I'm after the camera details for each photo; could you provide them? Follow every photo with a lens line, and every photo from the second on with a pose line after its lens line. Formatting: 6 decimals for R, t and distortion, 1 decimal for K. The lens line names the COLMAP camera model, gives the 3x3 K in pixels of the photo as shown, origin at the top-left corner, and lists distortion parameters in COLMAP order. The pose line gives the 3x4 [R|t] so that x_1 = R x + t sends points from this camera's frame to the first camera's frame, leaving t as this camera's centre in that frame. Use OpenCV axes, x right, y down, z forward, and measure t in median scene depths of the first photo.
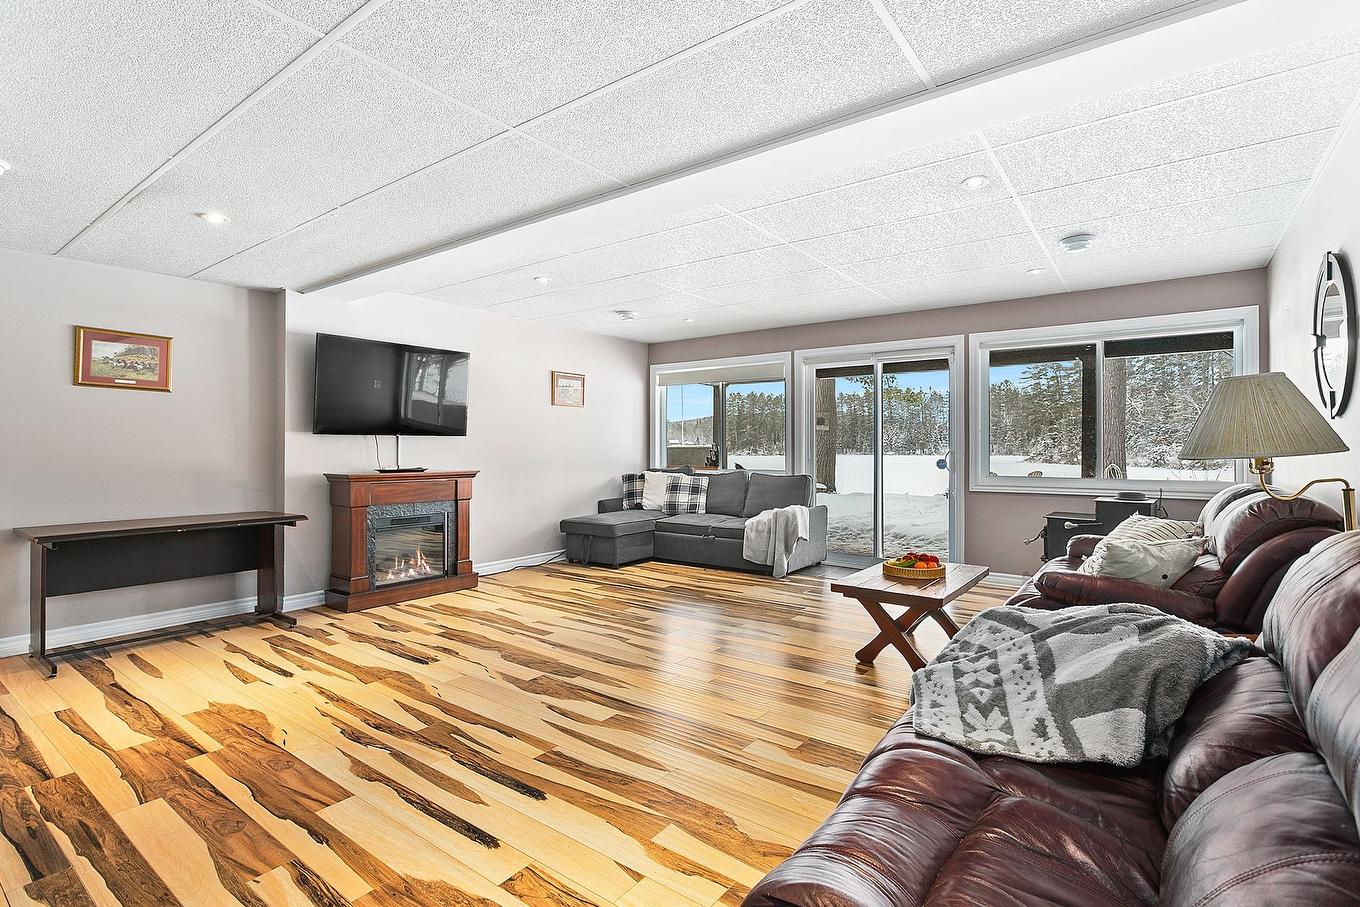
lens RADIAL K [[648.1, 0, 680.8], [0, 648.1, 444.5], [0, 0, 1]] dist [0.000583, 0.000568]
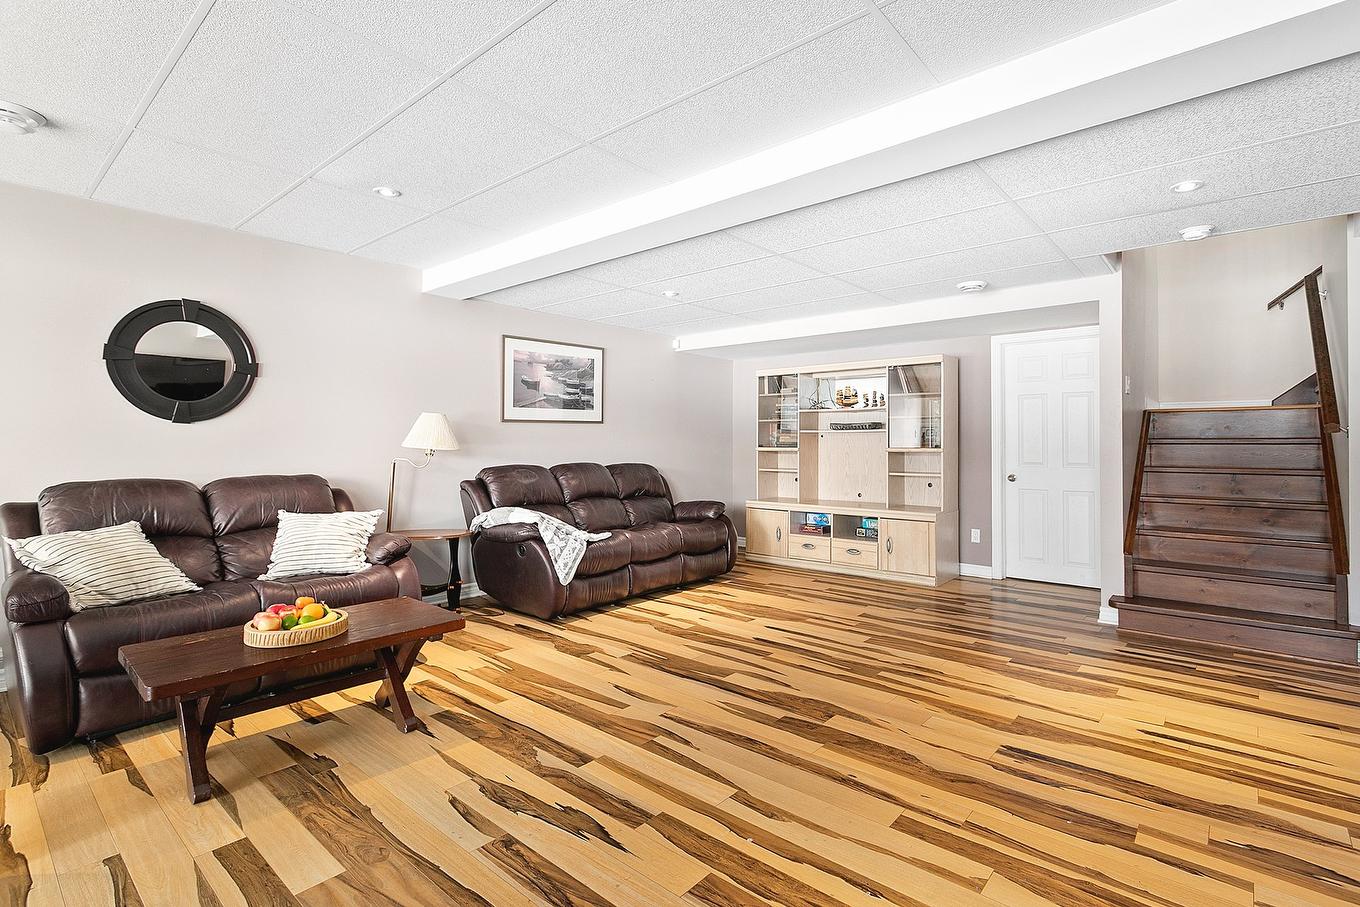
lens RADIAL K [[648.1, 0, 680.8], [0, 648.1, 444.5], [0, 0, 1]] dist [0.000583, 0.000568]
pose [[-0.997189, -0.003689, 0.074831, -0.095832], [-0.004139, 0.999974, -0.005853, 0.010767], [-0.074808, -0.006147, -0.997179, 1.918794]]
